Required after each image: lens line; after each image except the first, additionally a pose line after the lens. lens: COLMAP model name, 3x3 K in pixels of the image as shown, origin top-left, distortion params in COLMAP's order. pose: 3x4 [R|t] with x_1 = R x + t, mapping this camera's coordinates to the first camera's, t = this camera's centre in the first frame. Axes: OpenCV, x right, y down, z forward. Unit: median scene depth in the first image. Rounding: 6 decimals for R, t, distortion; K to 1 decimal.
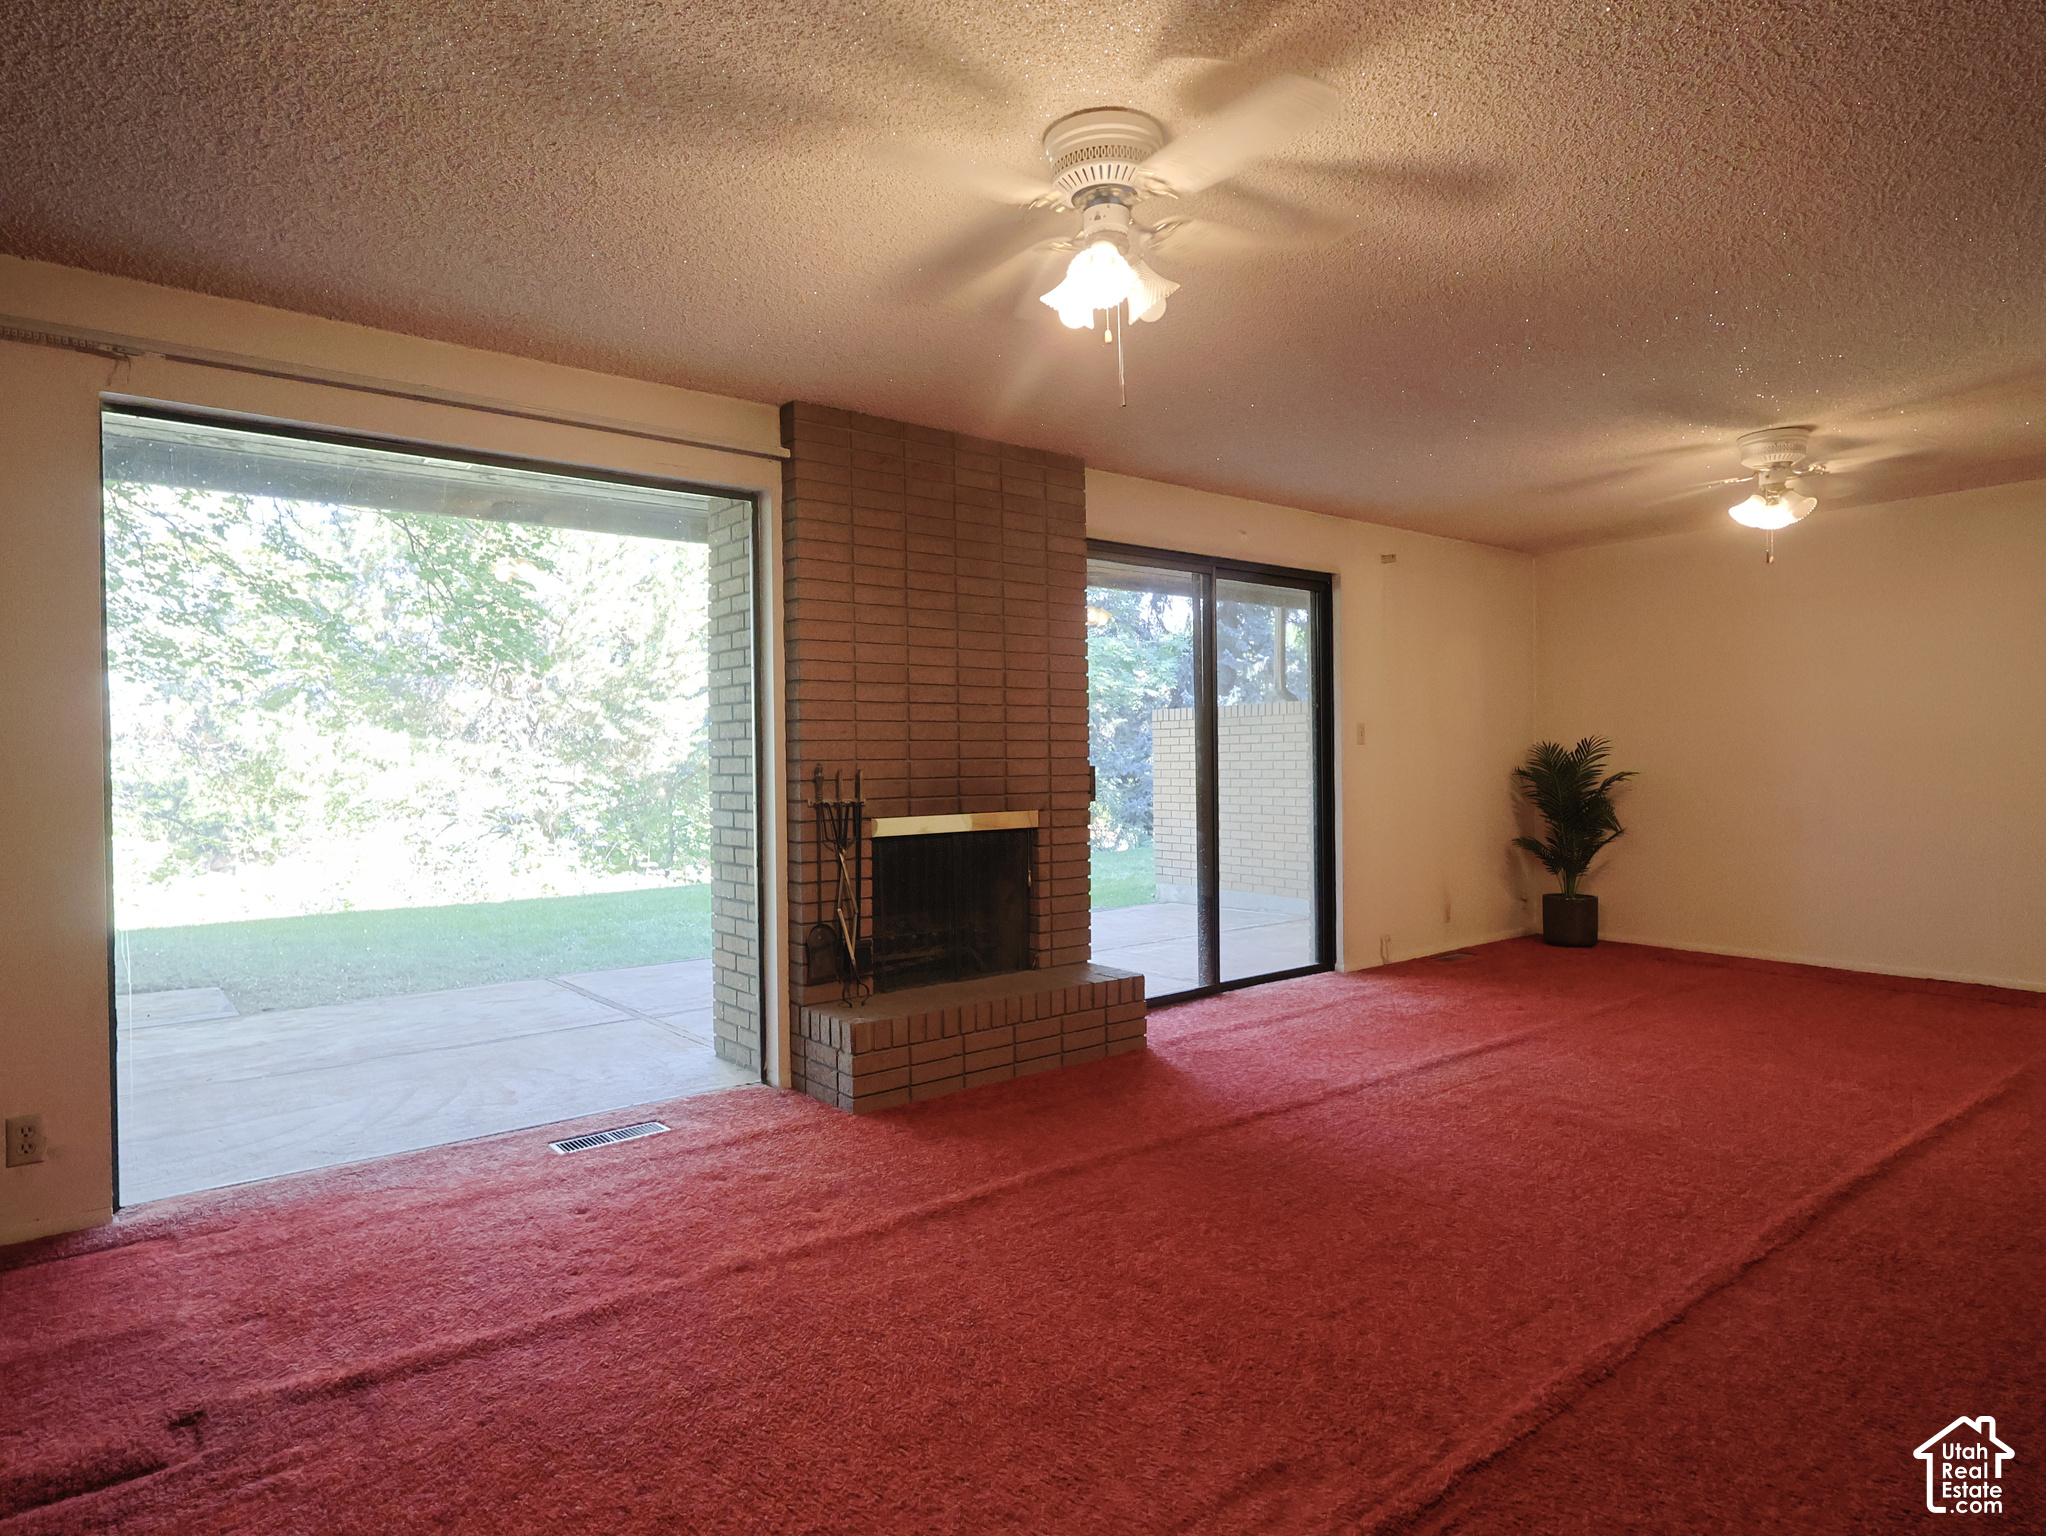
lens RADIAL K [[1148.1, 0, 1018.5], [0, 1148.1, 774.5], [0, 0, 1]] dist [0.004607, 0.000601]
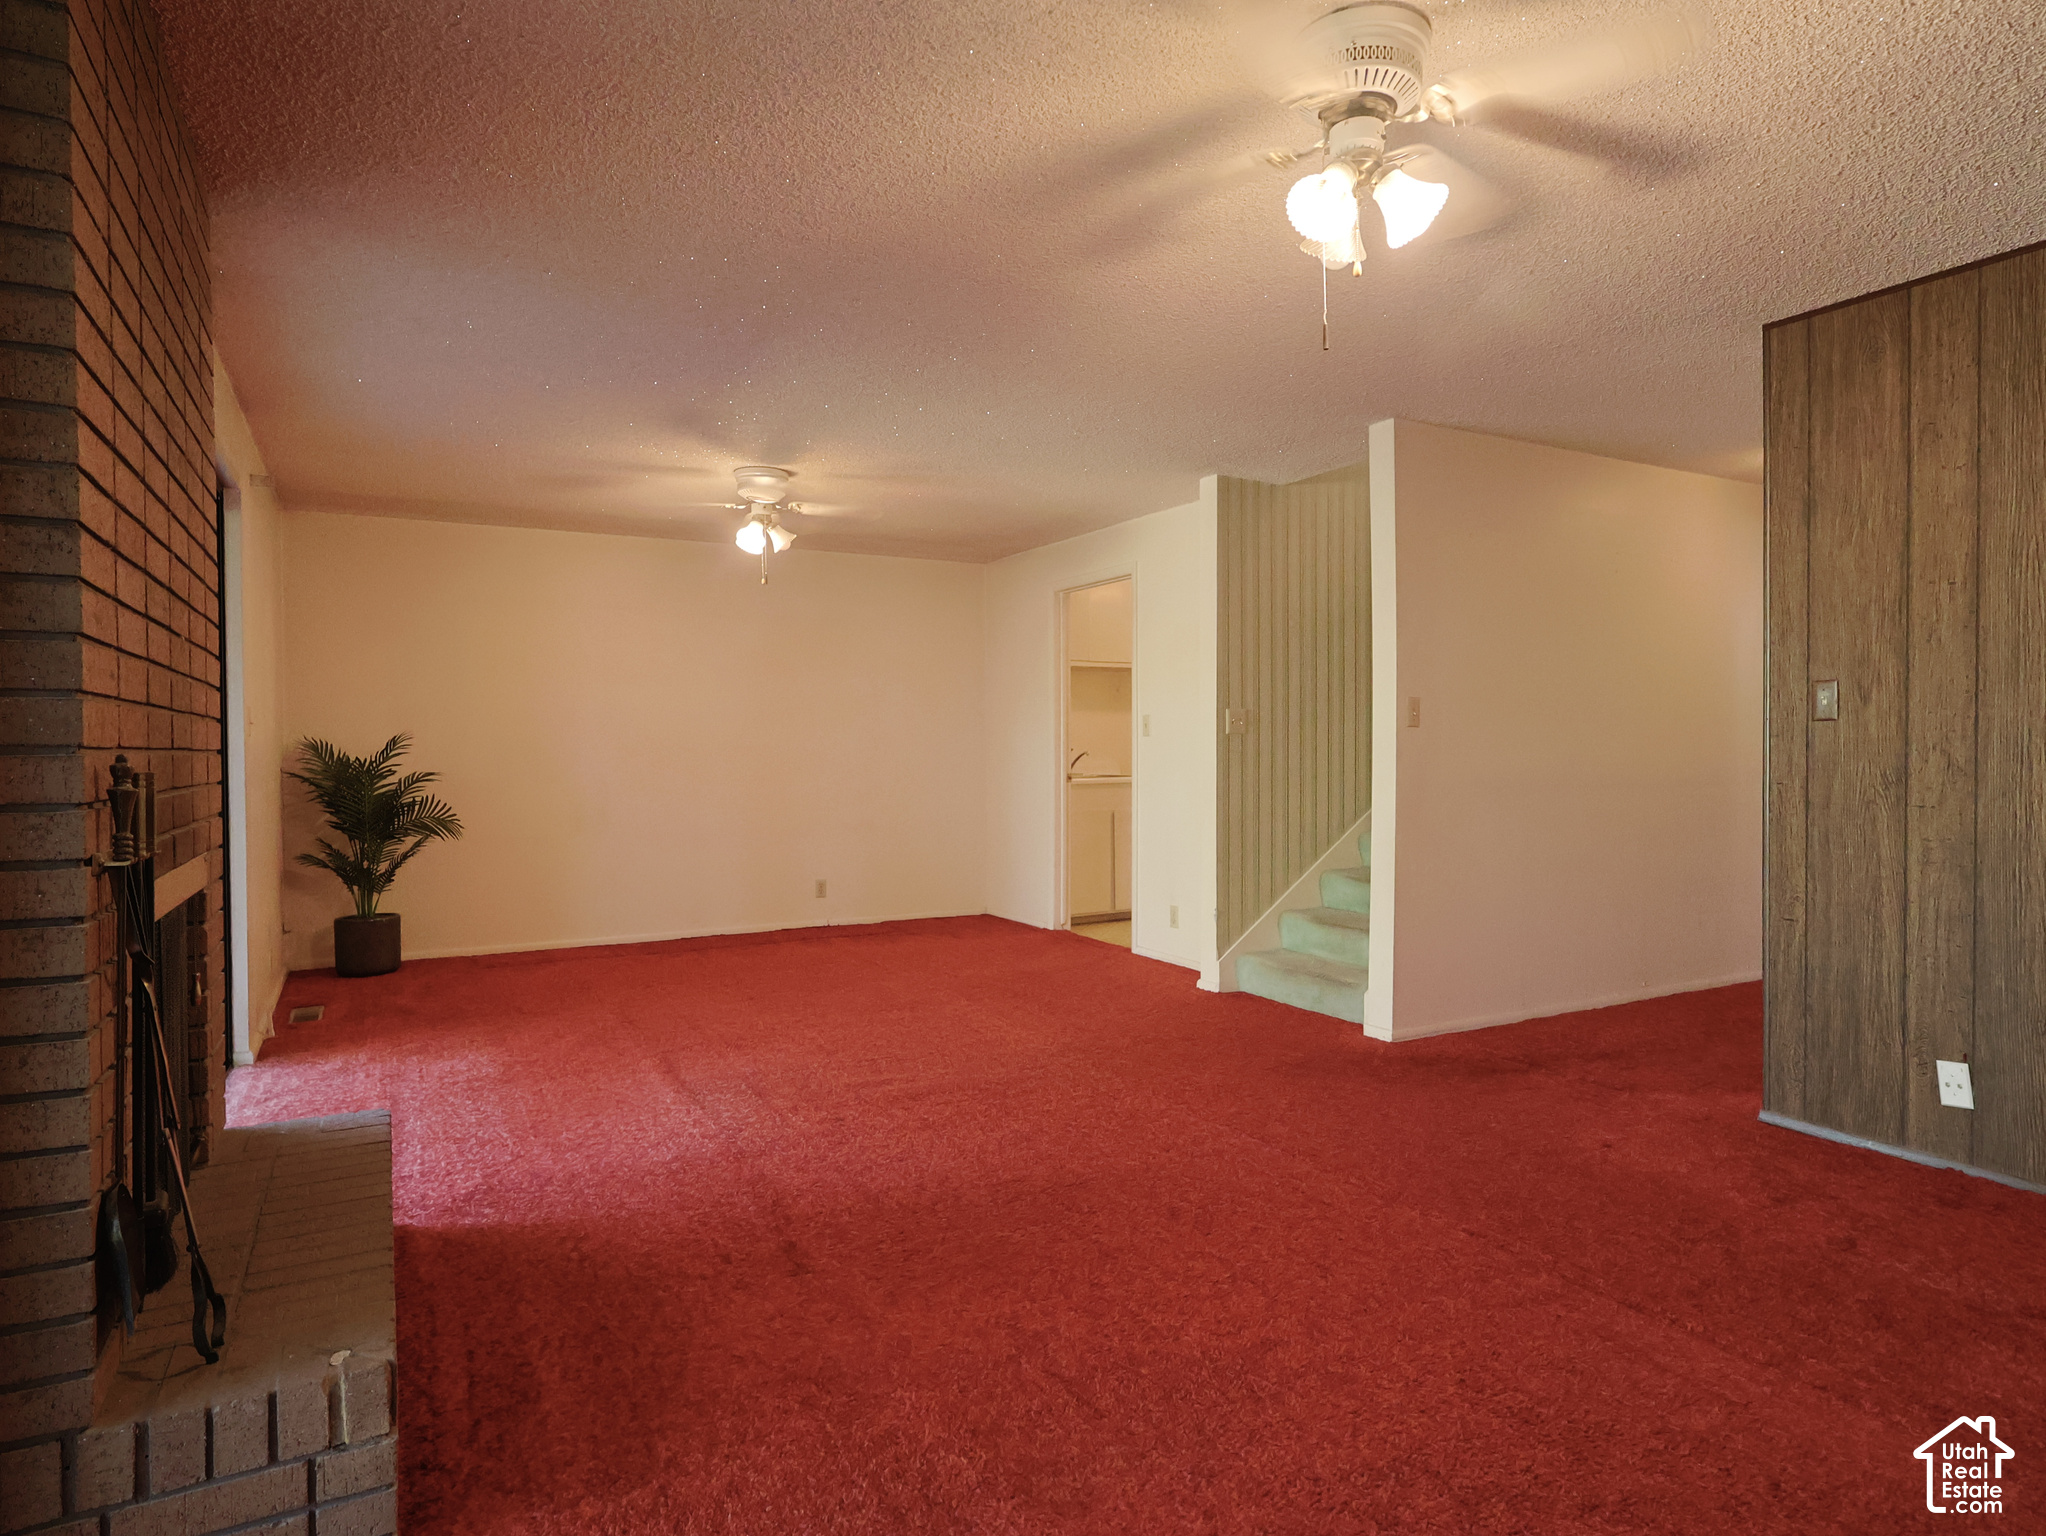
lens RADIAL K [[1148.1, 0, 1015.0], [0, 1148.1, 754.3], [0, 0, 1]] dist [0.004607, 0.000601]
pose [[0.184151, 0.000651, 0.982898, -0.509873], [0.018900, 0.999813, -0.004203, -0.006509], [-0.982716, 0.019350, 0.184105, 0.656407]]
